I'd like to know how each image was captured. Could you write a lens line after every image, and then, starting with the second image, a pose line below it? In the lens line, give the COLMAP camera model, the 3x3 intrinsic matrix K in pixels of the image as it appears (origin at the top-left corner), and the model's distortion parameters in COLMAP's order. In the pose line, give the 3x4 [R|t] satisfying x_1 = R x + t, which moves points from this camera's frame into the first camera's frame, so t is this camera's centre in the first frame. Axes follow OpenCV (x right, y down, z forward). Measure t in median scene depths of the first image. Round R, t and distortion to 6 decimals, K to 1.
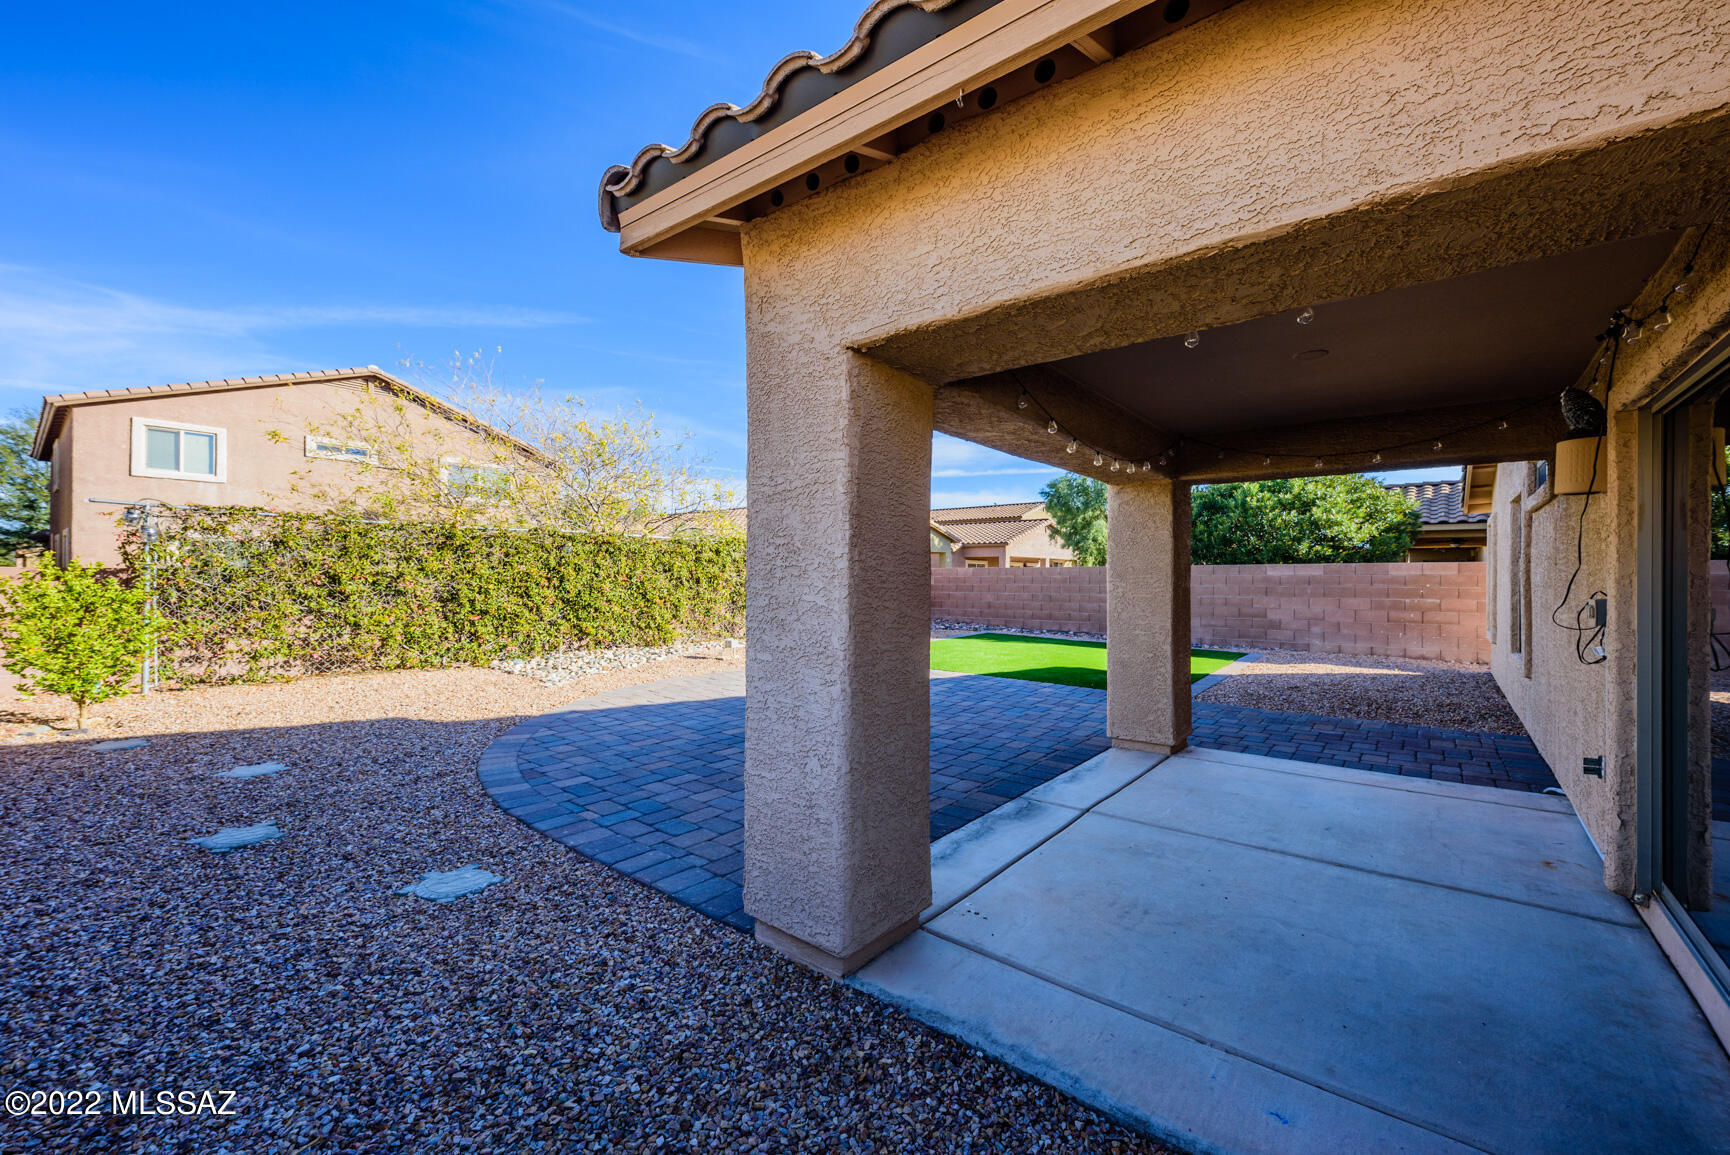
lens RADIAL K [[727.1, 0, 865.0], [0, 727.1, 577.5], [0, 0, 1]] dist [0.010446, 0.000073]
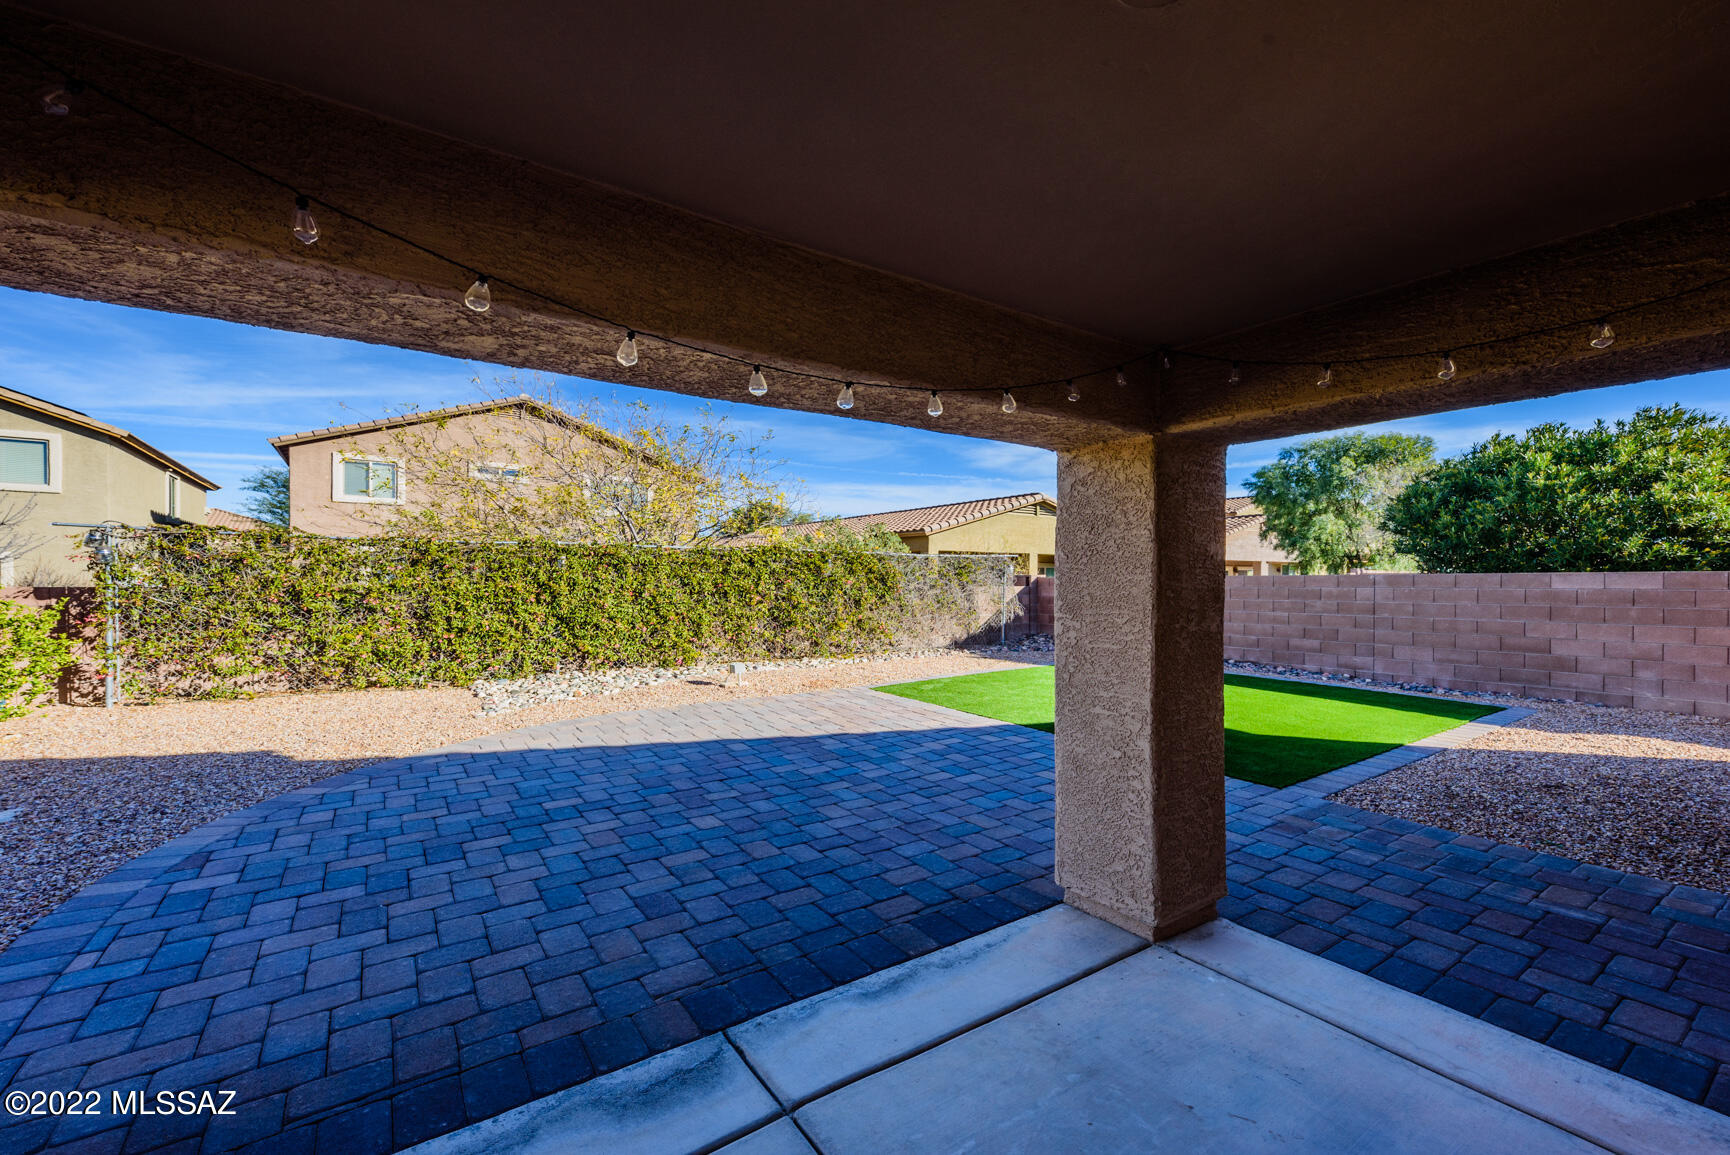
lens RADIAL K [[718.3, 0, 822.6], [0, 718.3, 584.2], [0, 0, 1]] dist [0.018333, -0.006976]
pose [[0.944809, 0.001262, -0.327618, 0.182721], [-0.000064, 0.999993, 0.003668, -0.012502], [0.327620, -0.003445, 0.944803, 0.207726]]
